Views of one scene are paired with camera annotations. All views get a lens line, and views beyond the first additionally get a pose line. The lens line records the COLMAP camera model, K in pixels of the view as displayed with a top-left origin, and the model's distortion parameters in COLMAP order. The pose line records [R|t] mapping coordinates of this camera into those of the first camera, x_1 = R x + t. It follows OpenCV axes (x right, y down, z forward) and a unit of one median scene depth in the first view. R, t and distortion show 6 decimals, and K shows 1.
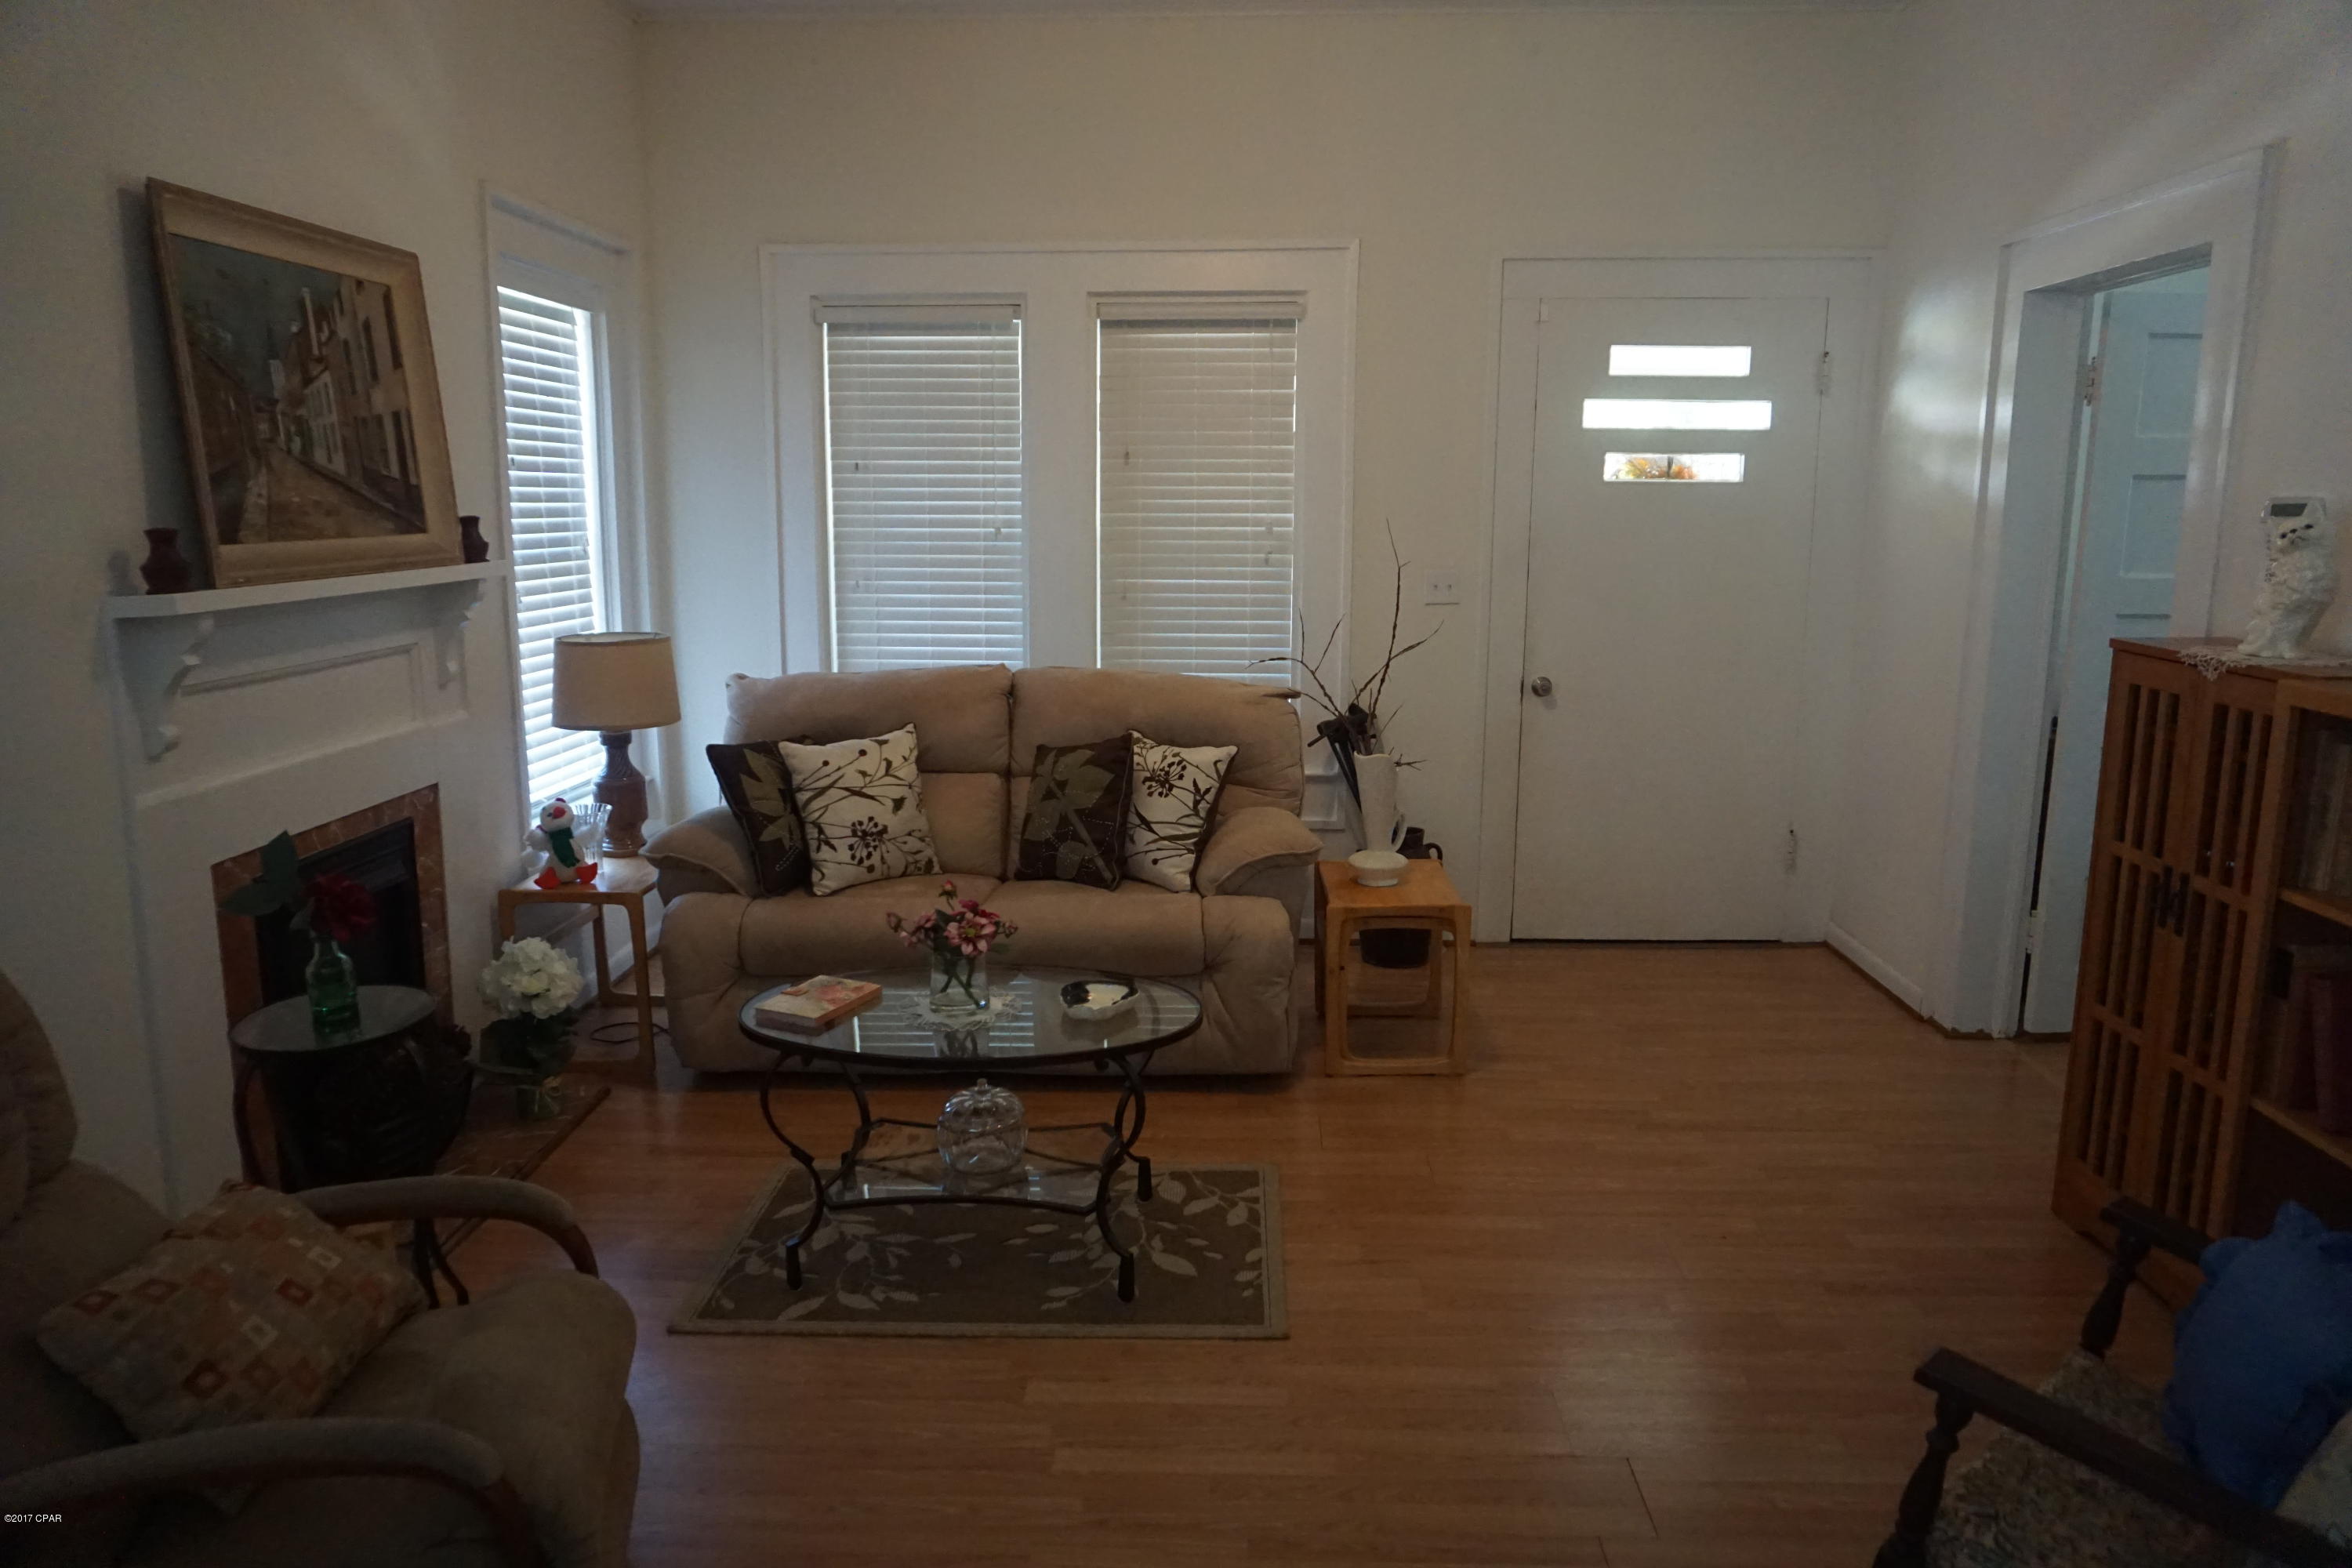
lens RADIAL K [[1615.5, 0, 1176.0], [0, 1615.5, 784.0], [0, 0, 1]] dist [-0.023492, 0.004299]
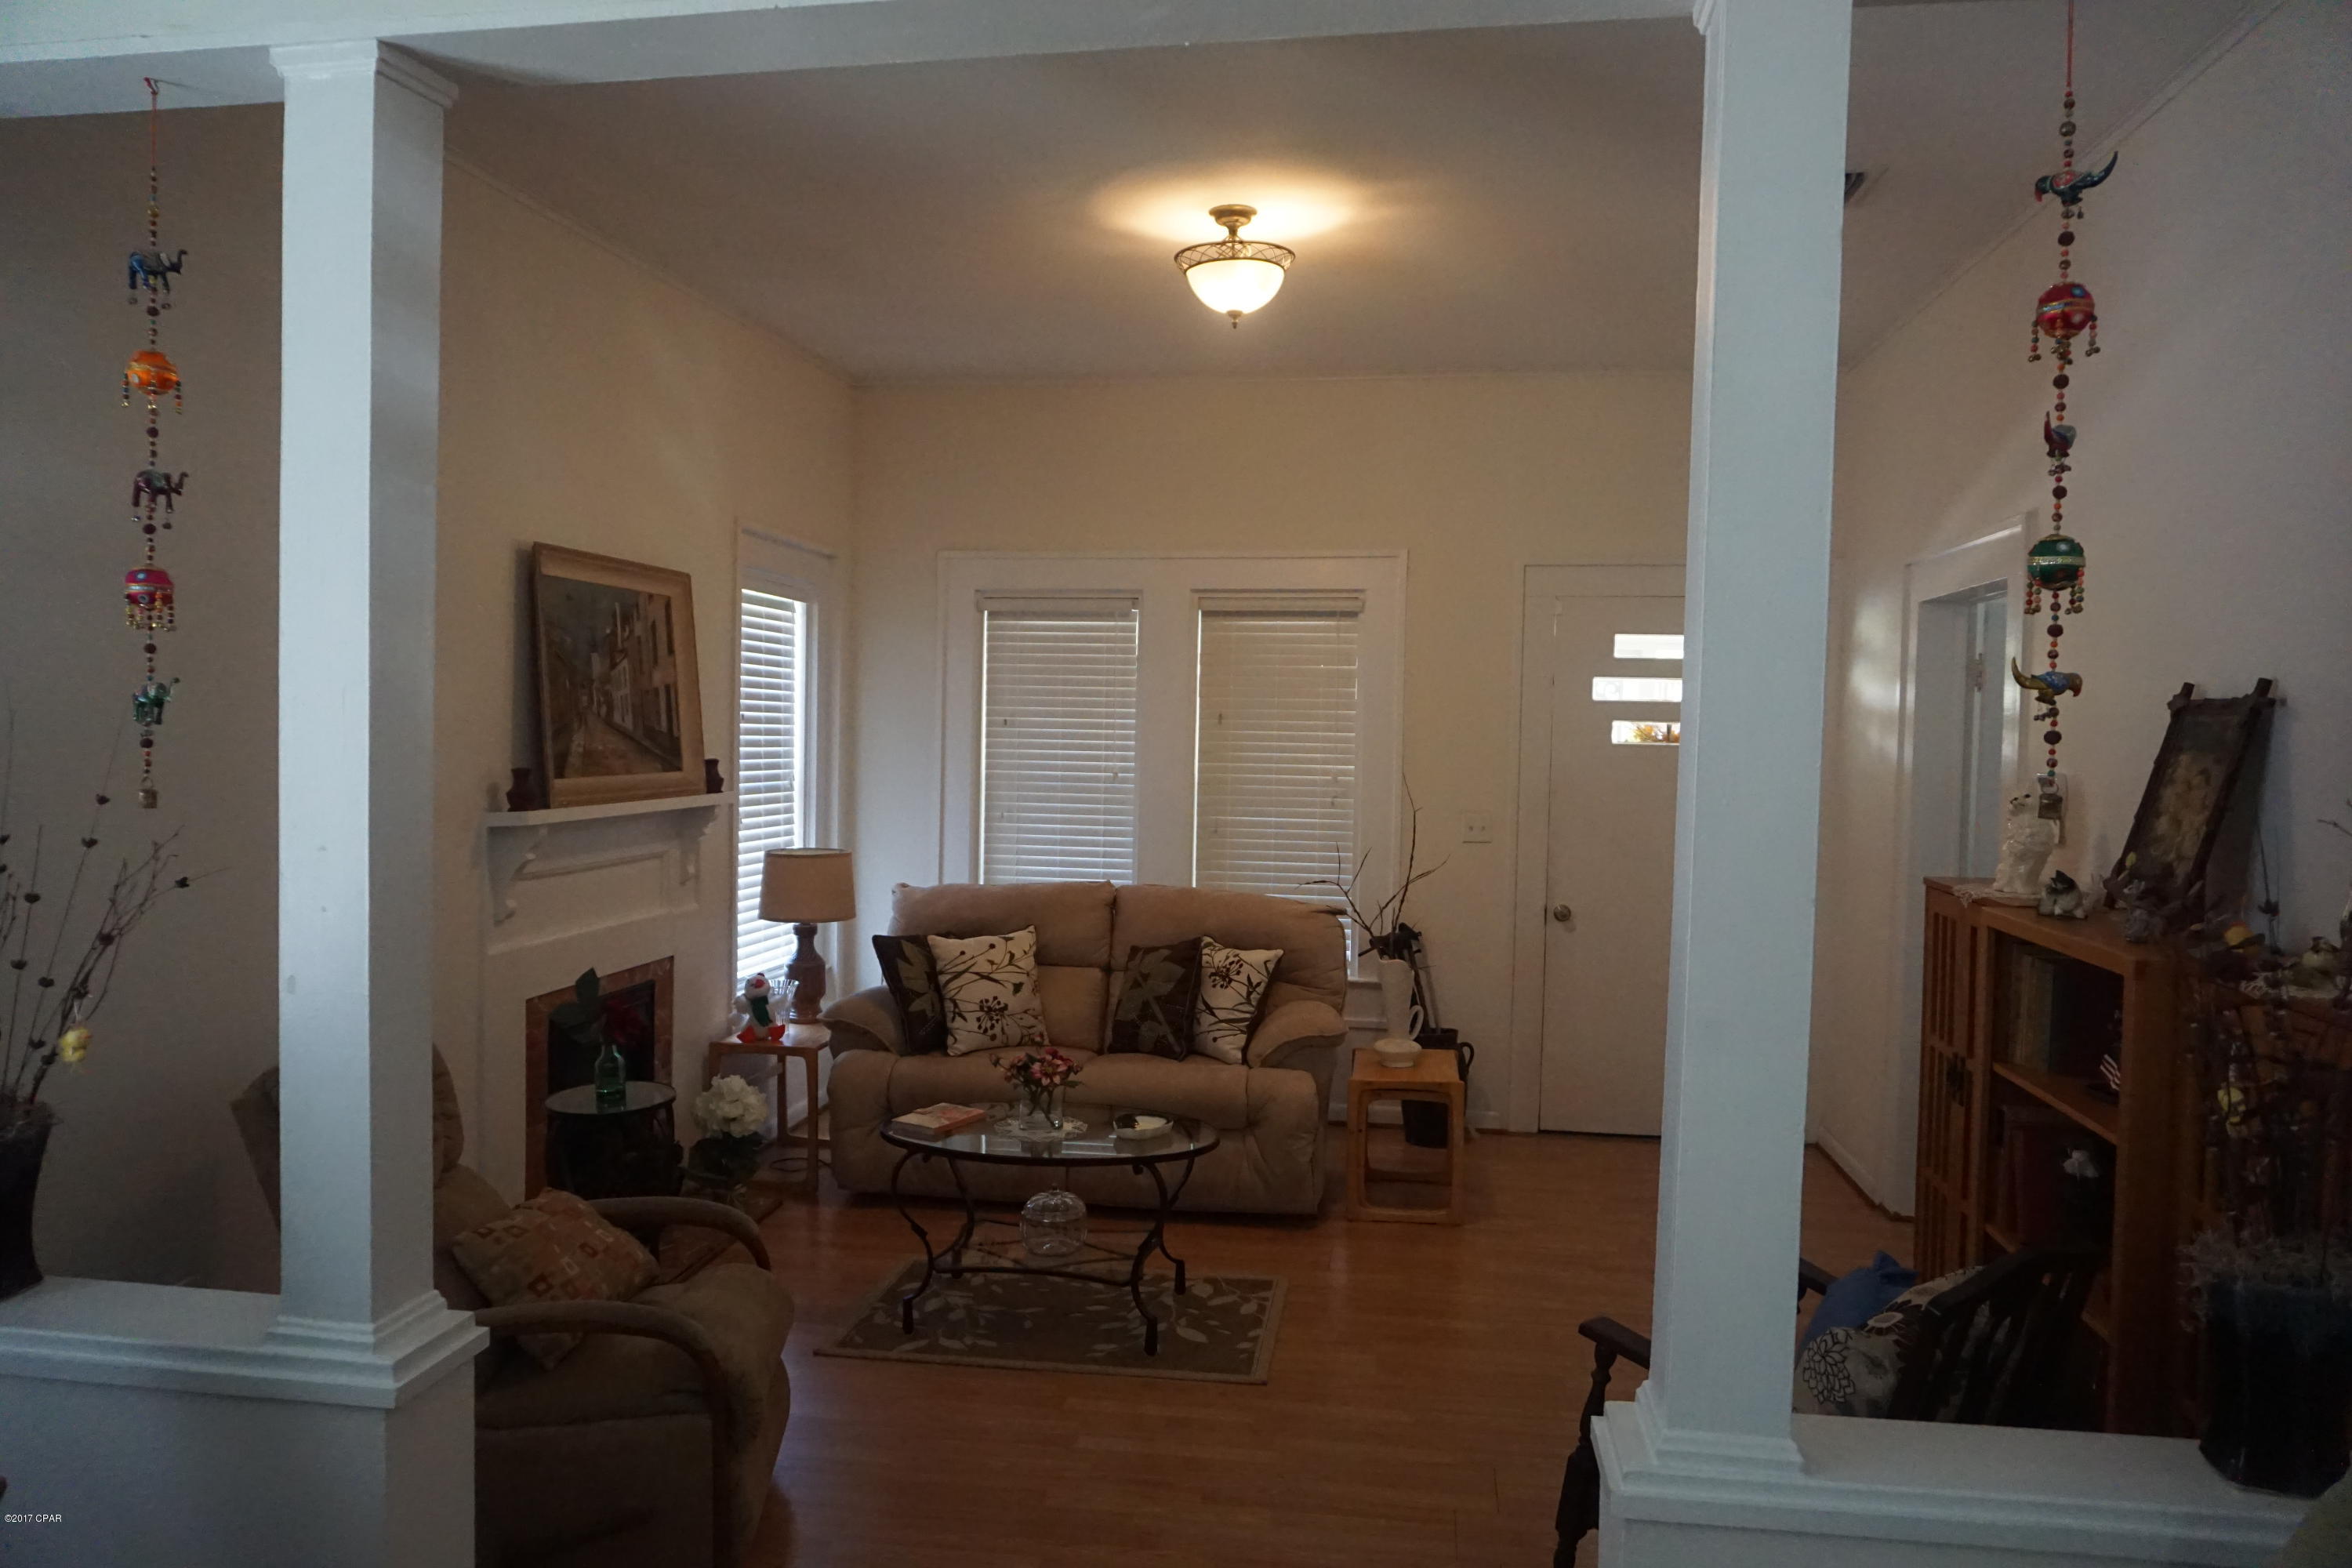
lens RADIAL K [[1615.5, 0, 1176.0], [0, 1615.5, 784.0], [0, 0, 1]] dist [-0.023492, 0.004299]
pose [[0.993708, 0.019593, -0.110271, 0.091427], [-0.035282, 0.989211, -0.142183, 0.030886], [0.106296, 0.145179, 0.983679, -0.268028]]
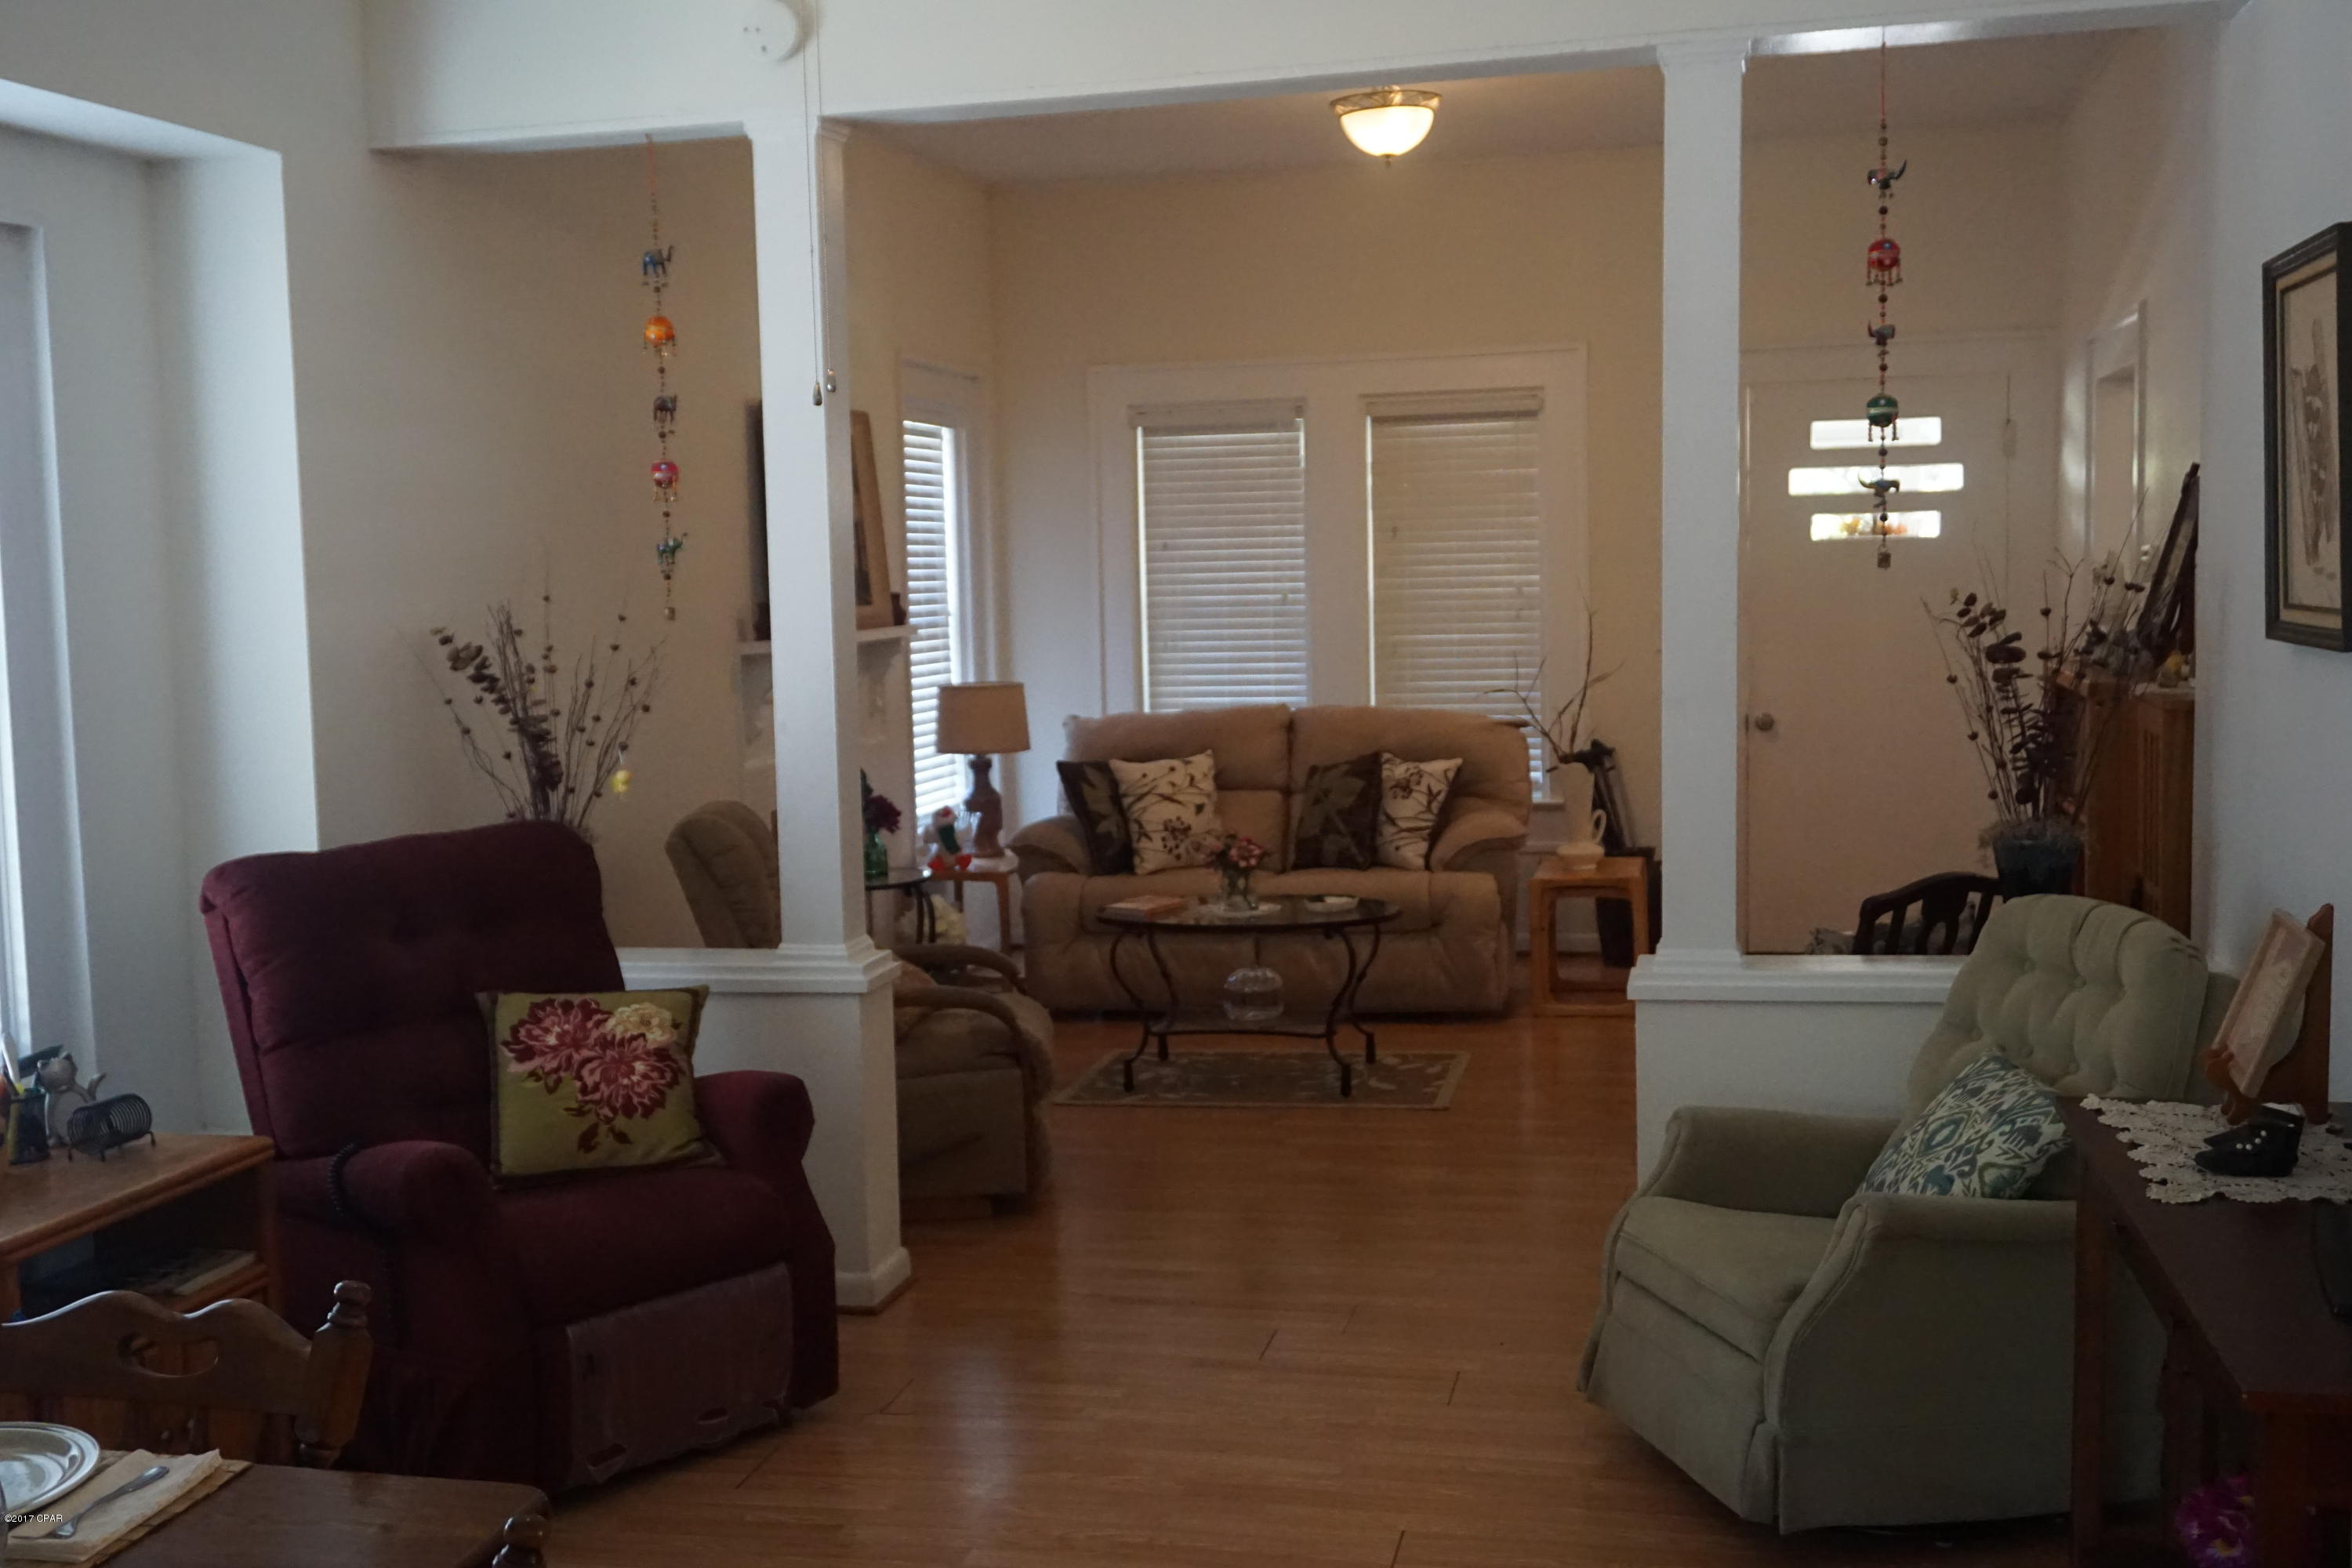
lens RADIAL K [[2496.8, 0, 1176.0], [0, 2496.8, 784.0], [0, 0, 1]] dist [0.001645, -0.002266]
pose [[0.983600, -0.011115, -0.180021, 0.170212], [-0.004226, 0.996405, -0.084609, 0.164303], [0.180315, 0.083983, 0.980017, -0.967619]]
